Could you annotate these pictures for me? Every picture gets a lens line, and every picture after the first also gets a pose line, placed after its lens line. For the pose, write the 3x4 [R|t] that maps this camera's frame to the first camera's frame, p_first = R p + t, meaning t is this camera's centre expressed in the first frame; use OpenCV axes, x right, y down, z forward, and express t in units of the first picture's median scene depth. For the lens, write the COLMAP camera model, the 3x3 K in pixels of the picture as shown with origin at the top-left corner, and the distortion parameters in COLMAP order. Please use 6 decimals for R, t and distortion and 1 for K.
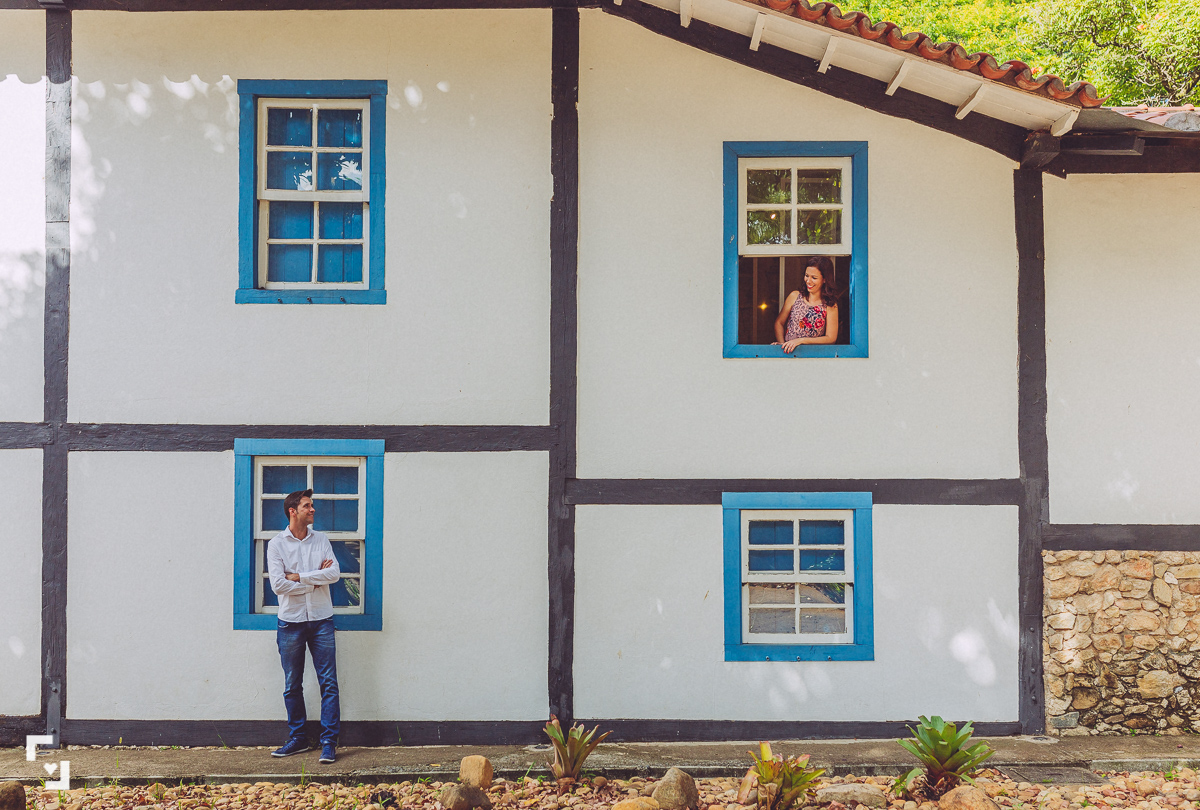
lens RADIAL K [[1164.9, 0, 597.5], [0, 1164.9, 402.3], [0, 0, 1]] dist [0.010160, 0.000000]
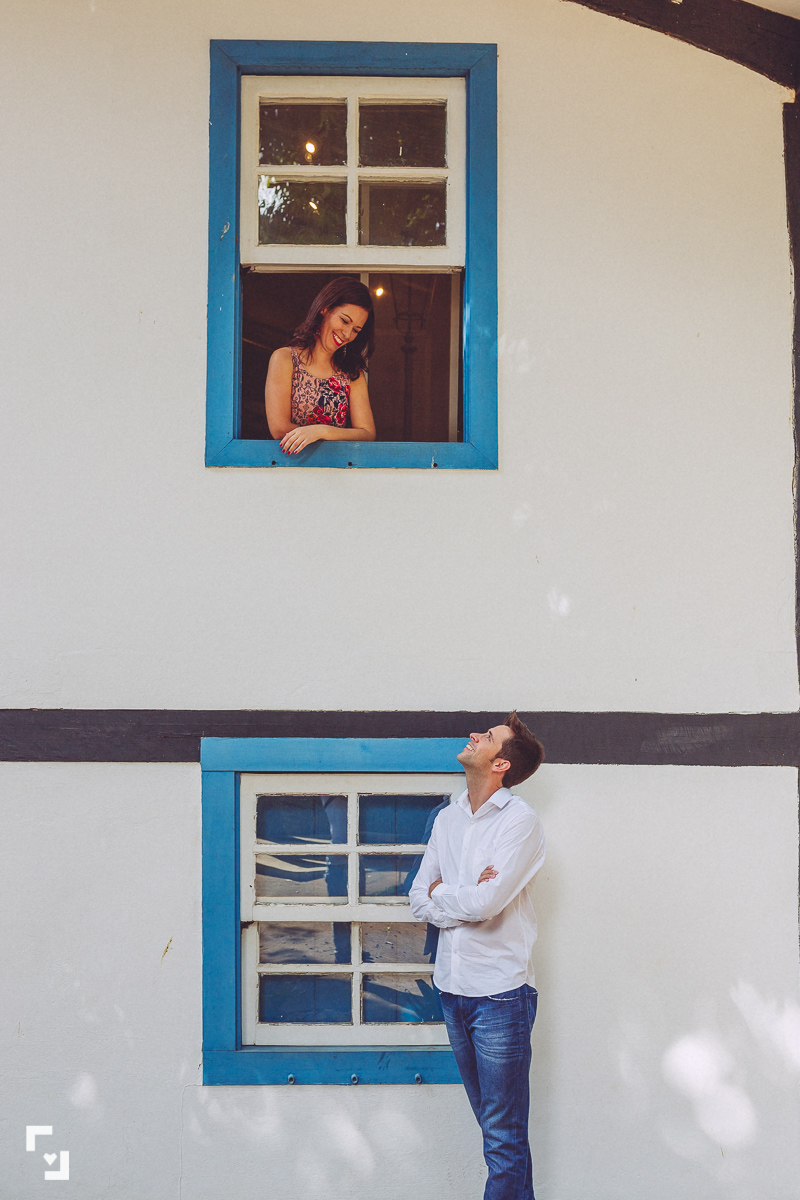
lens RADIAL K [[1164.9, 0, 402.5], [0, 1164.9, 603.5], [0, 0, 1]] dist [0.010160, 0.000000]
pose [[0.999944, 0.005633, 0.008995, 0.187022], [-0.005211, 0.998913, -0.046326, 0.042816], [-0.009246, 0.046276, 0.998886, 0.501277]]
